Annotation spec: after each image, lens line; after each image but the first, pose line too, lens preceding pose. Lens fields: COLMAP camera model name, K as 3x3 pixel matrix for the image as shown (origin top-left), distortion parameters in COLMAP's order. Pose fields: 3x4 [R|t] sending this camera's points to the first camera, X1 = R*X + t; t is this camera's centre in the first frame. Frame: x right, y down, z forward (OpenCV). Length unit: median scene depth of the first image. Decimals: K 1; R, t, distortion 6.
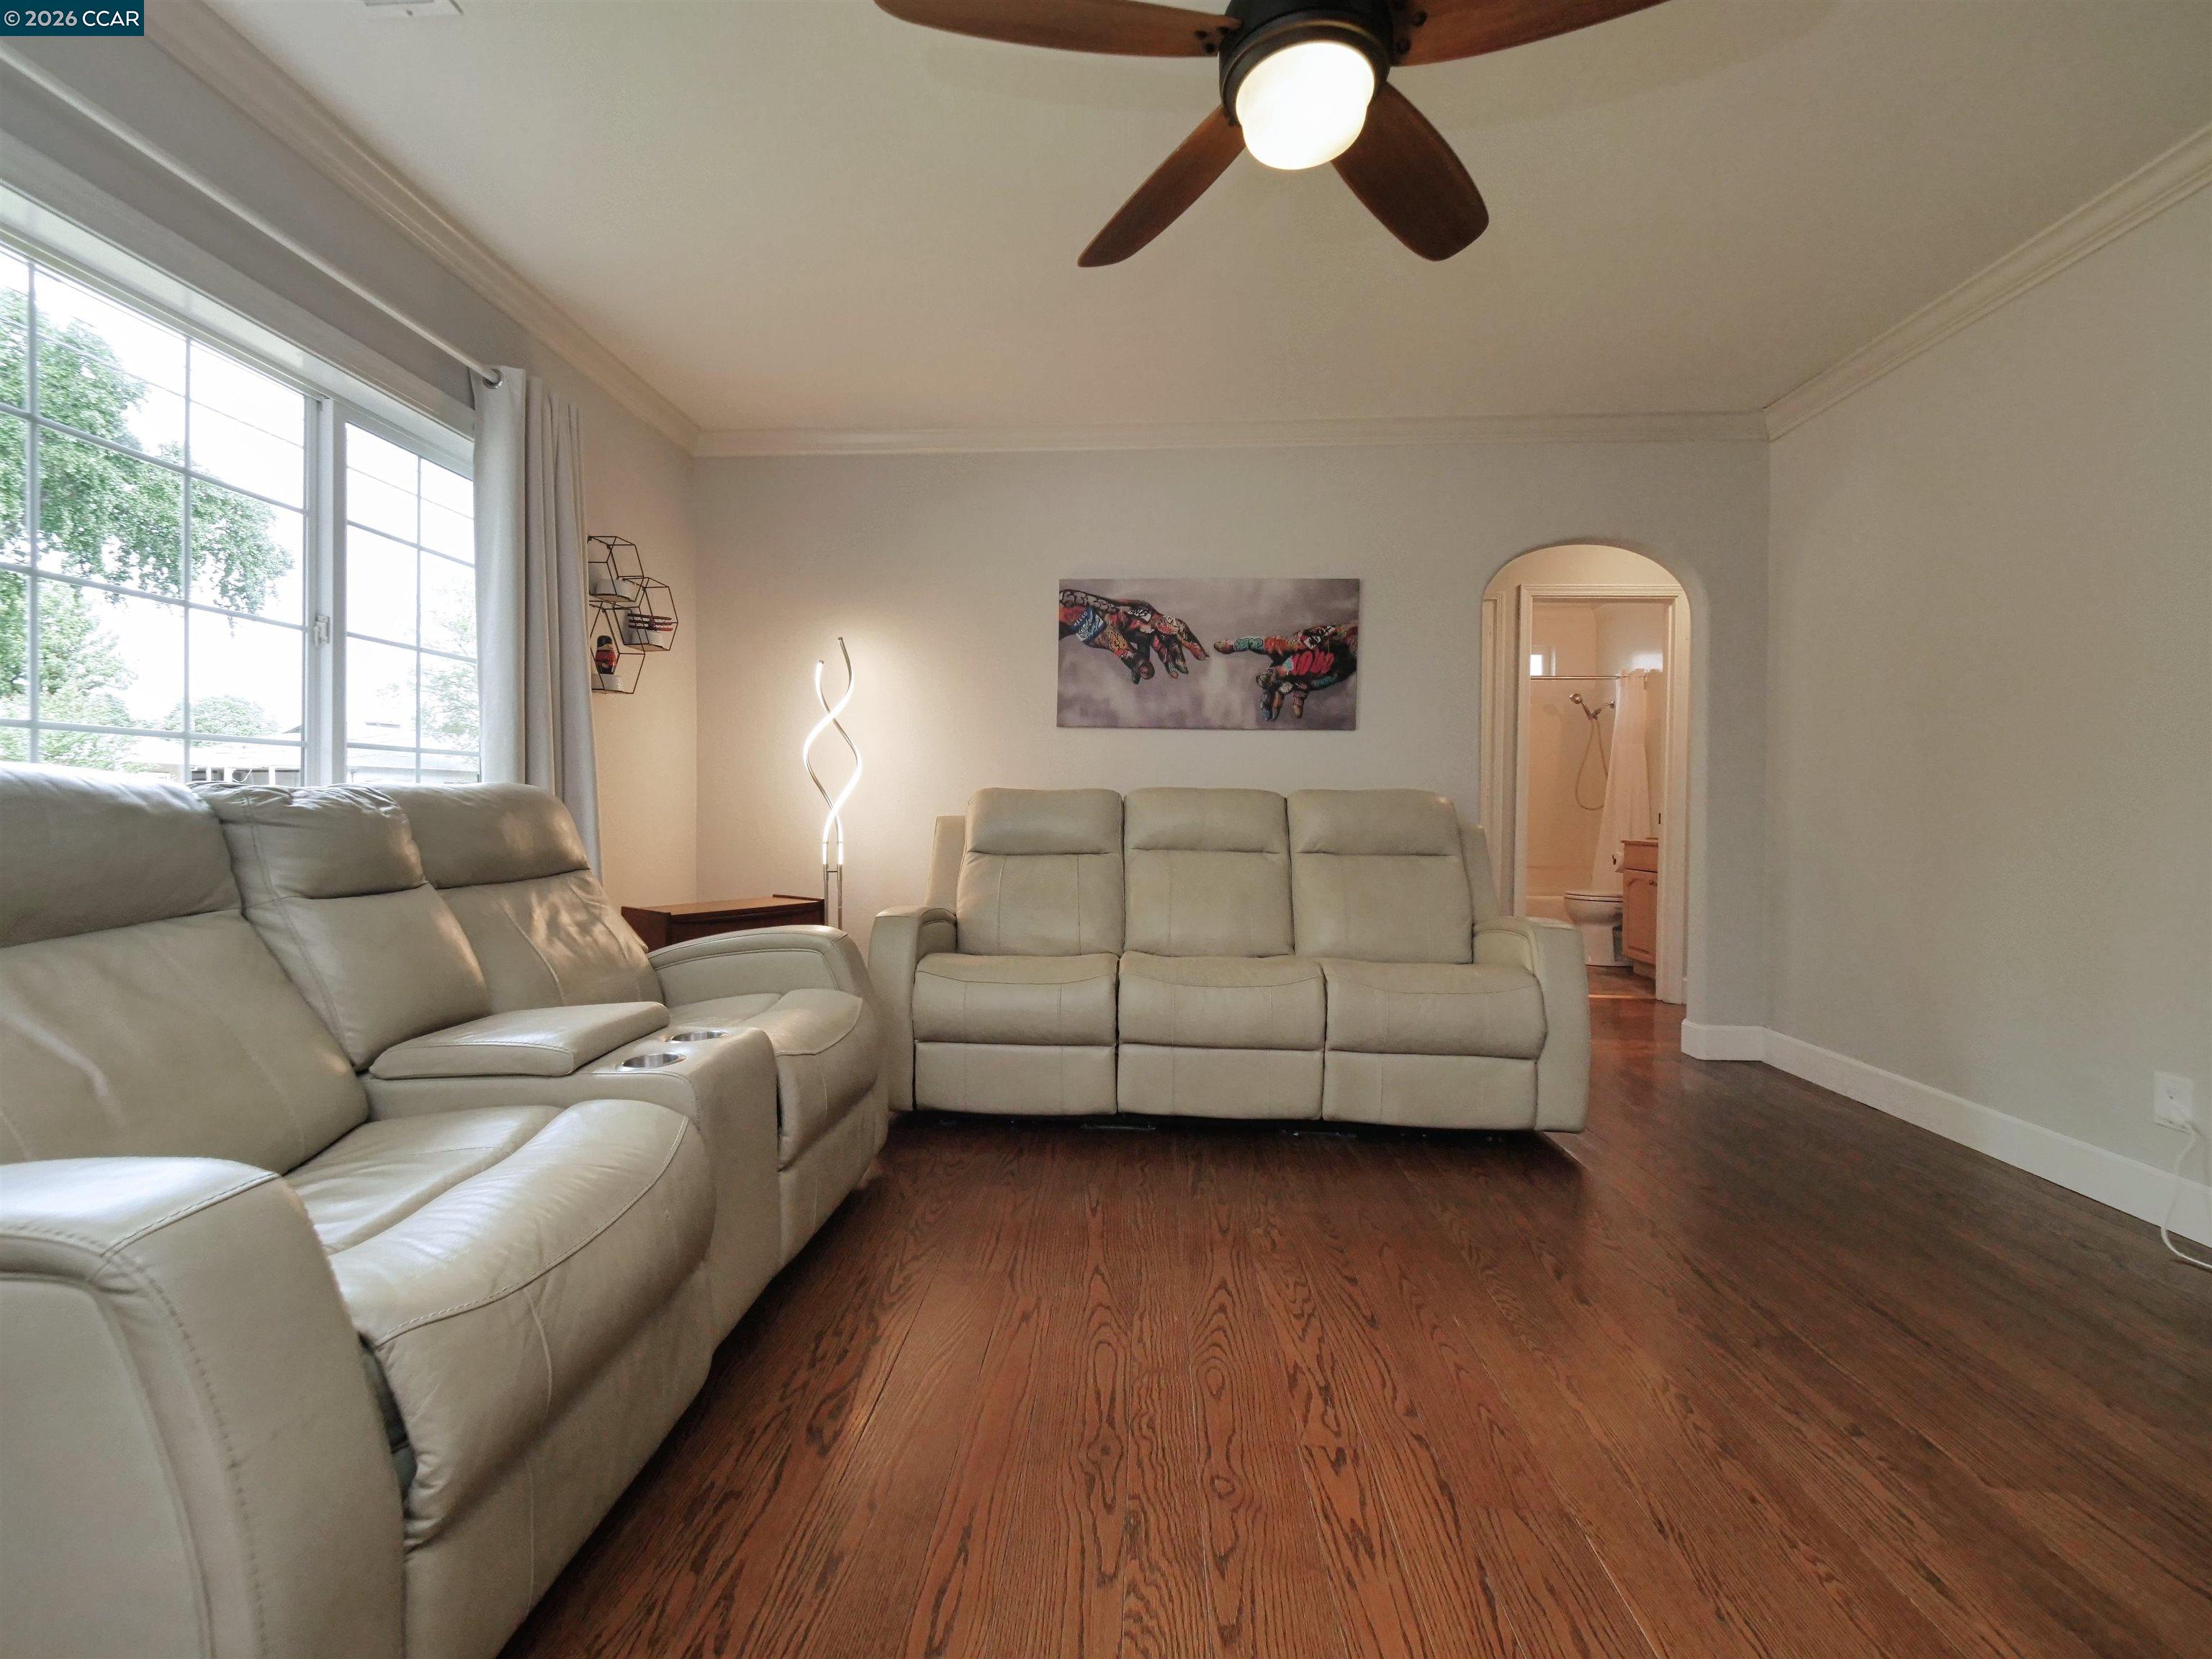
lens RADIAL K [[942.0, 0, 1080.9], [0, 942.0, 828.5], [0, 0, 1]] dist [-0.001455, -0.000332]
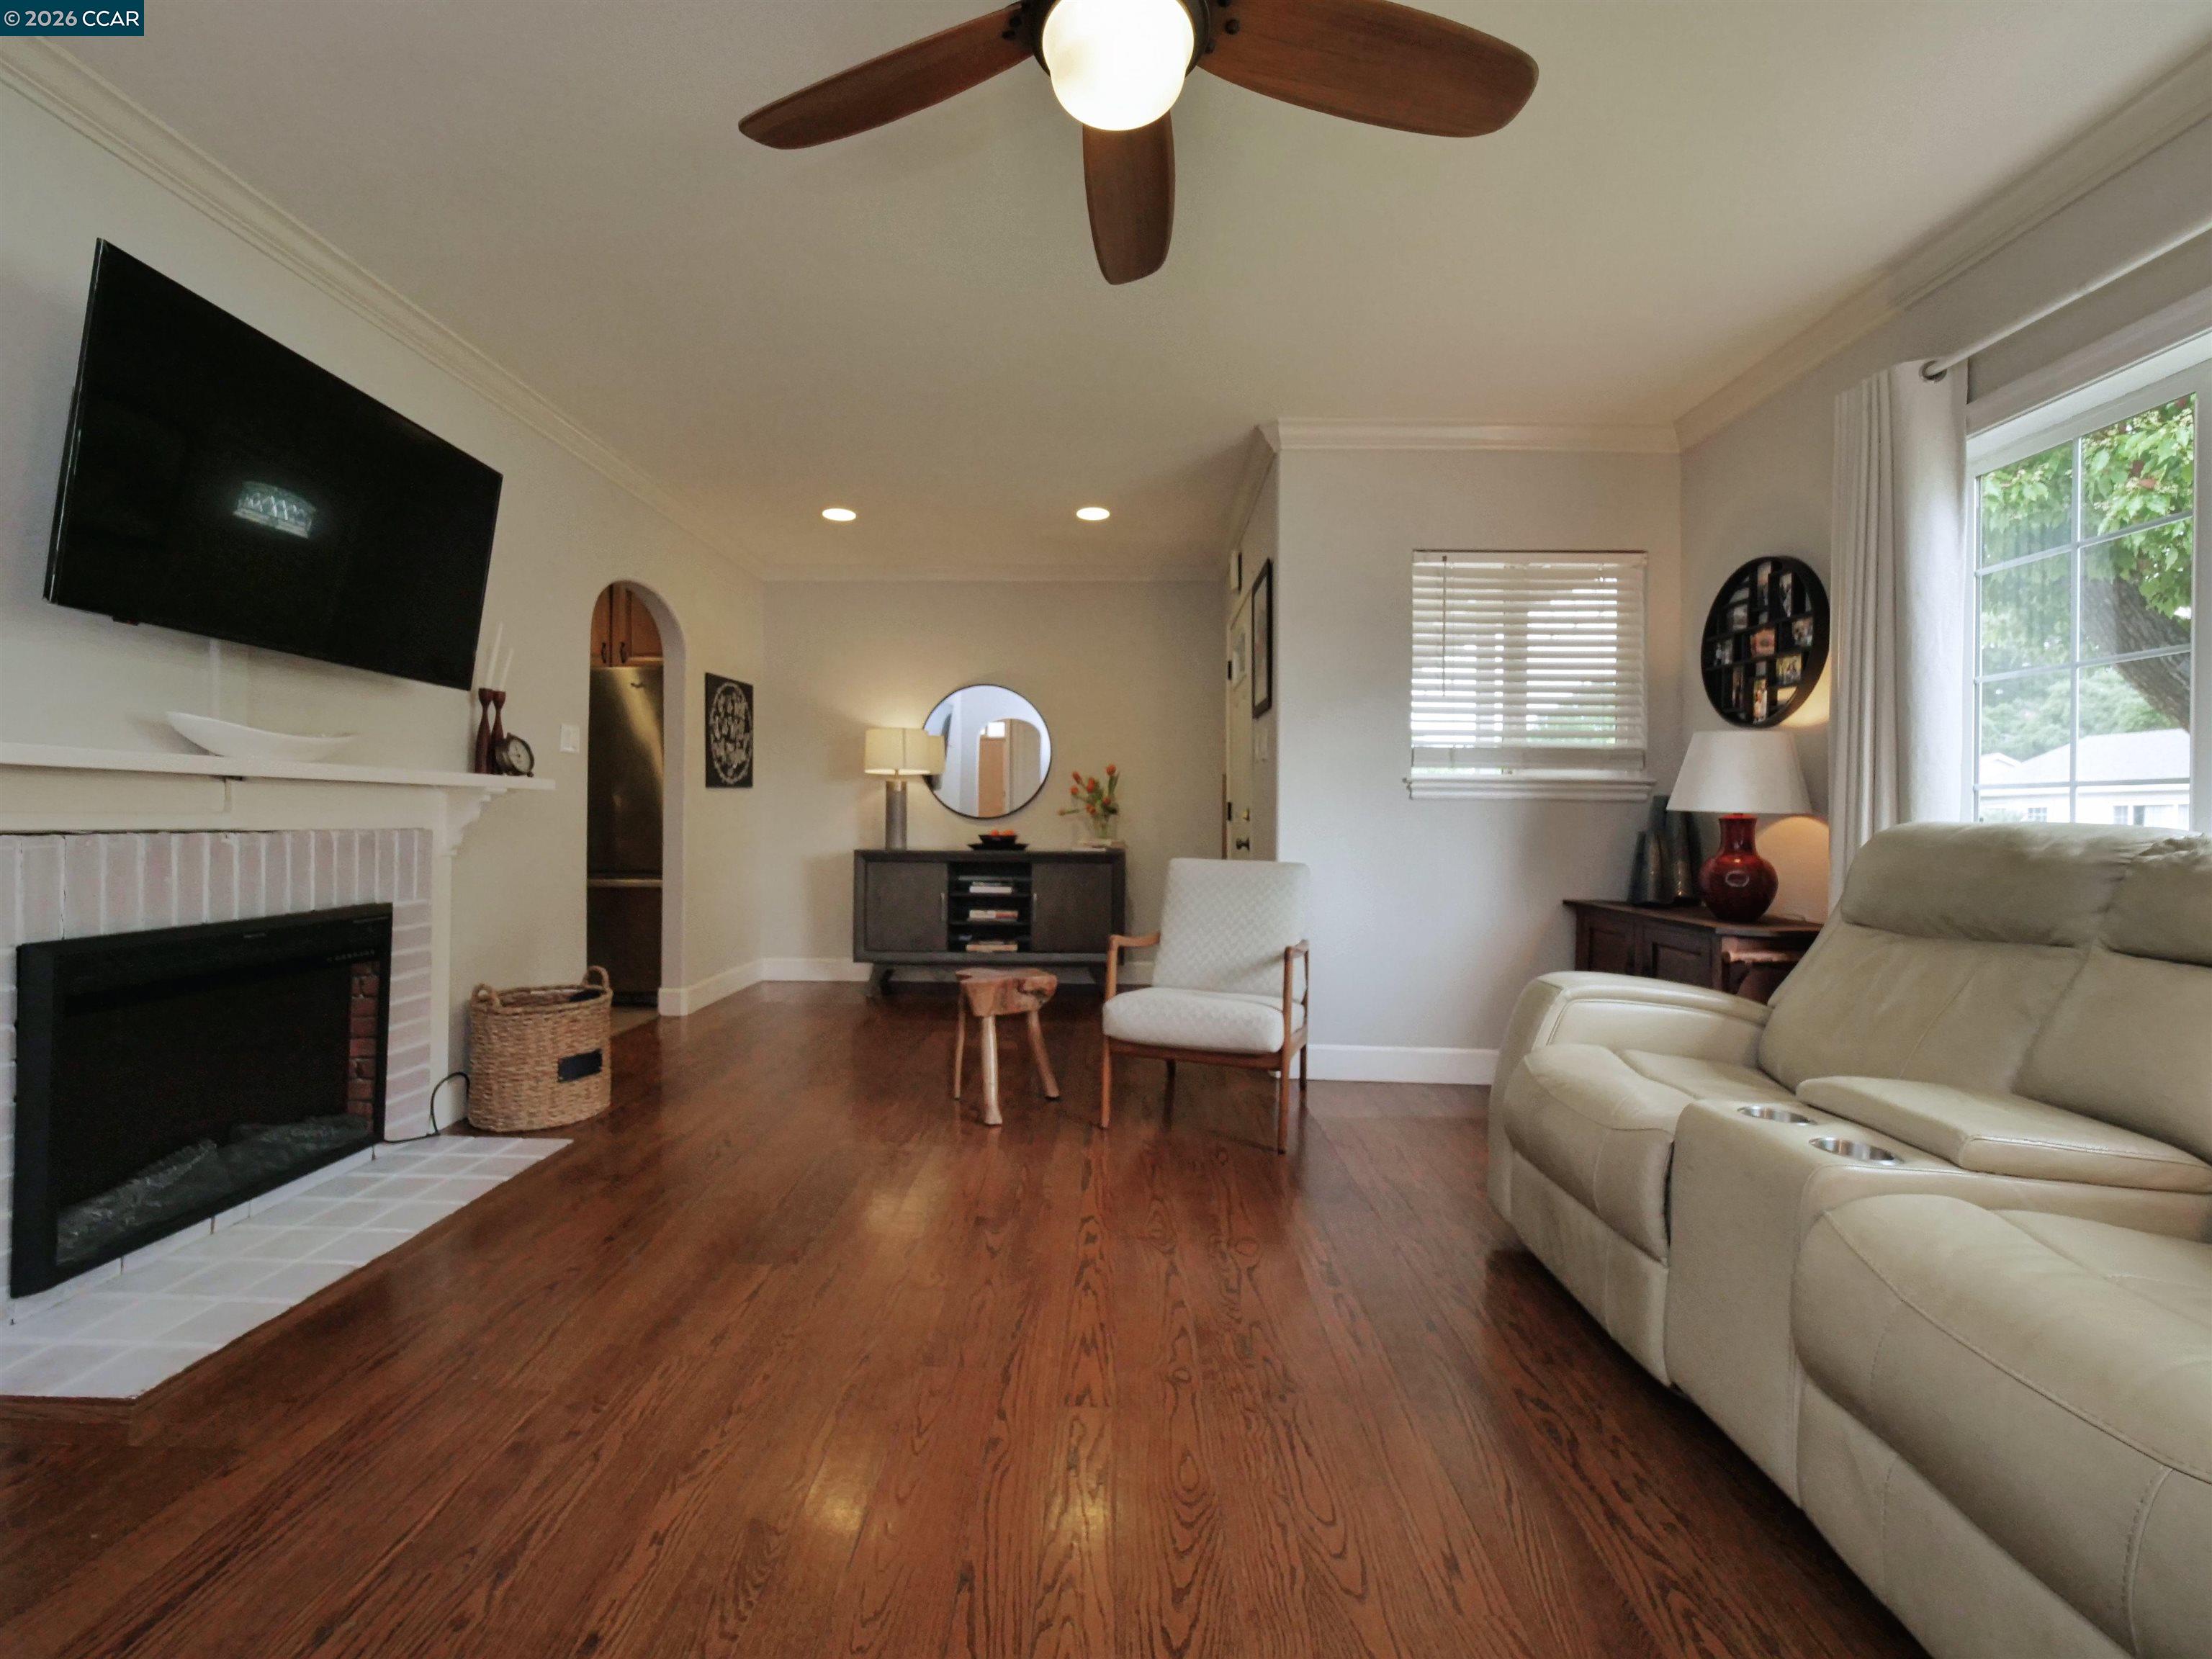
lens RADIAL K [[951.6, 0, 1077.7], [0, 951.6, 820.2], [0, 0, 1]] dist [-0.001187, -0.000358]
pose [[-0.999367, -0.019832, -0.029530, 0.135497], [-0.020374, 0.999628, 0.018152, -0.028663], [0.029159, 0.018742, -0.999399, 0.892148]]
